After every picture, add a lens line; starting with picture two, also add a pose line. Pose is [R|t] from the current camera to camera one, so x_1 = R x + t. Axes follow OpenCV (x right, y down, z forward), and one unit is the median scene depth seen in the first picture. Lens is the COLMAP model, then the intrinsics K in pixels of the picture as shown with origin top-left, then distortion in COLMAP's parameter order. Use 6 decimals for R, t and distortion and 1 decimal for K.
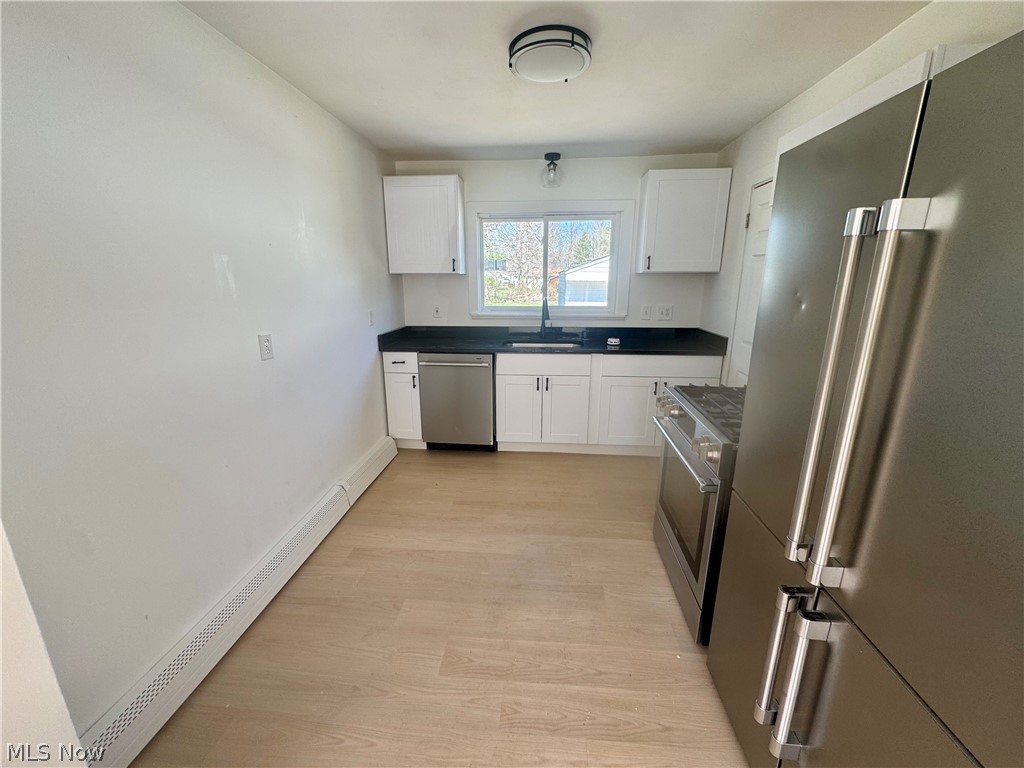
lens RADIAL K [[410.4, 0, 512.0], [0, 410.4, 384.0], [0, 0, 1]] dist [-0.001408, -0.000192]
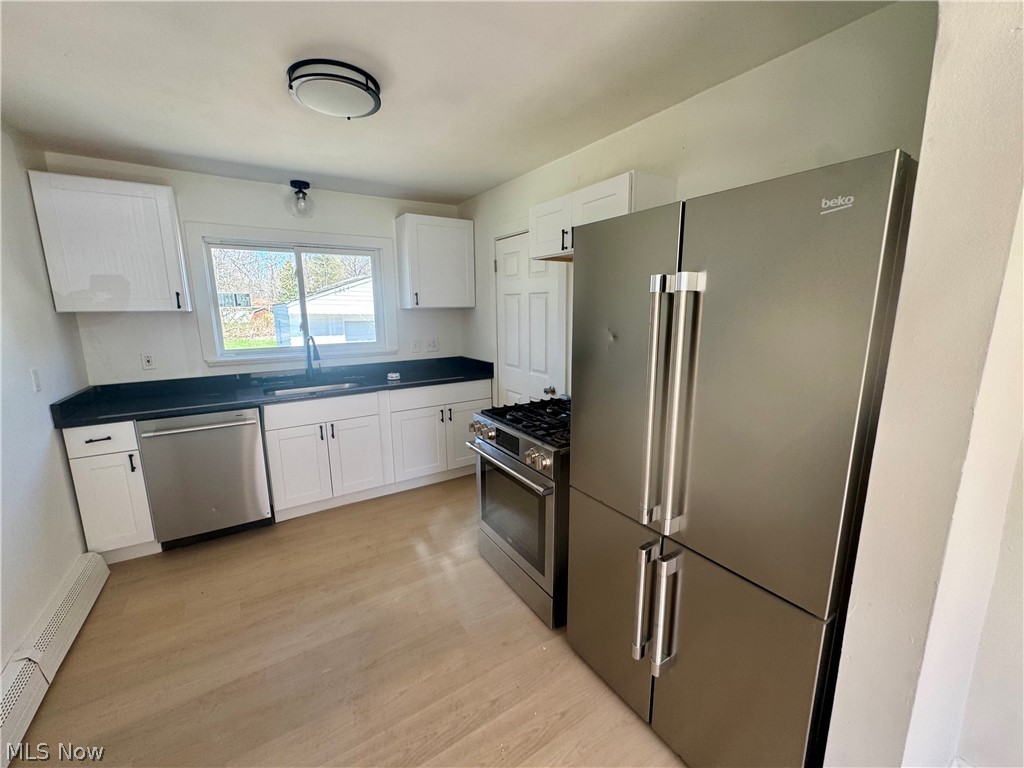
lens RADIAL K [[410.4, 0, 512.0], [0, 410.4, 384.0], [0, 0, 1]] dist [-0.001408, -0.000192]
pose [[0.793895, -0.117529, 0.596589, -0.125780], [0.160165, 0.986913, -0.018711, -0.021450], [-0.586582, 0.110407, 0.802329, 0.035503]]
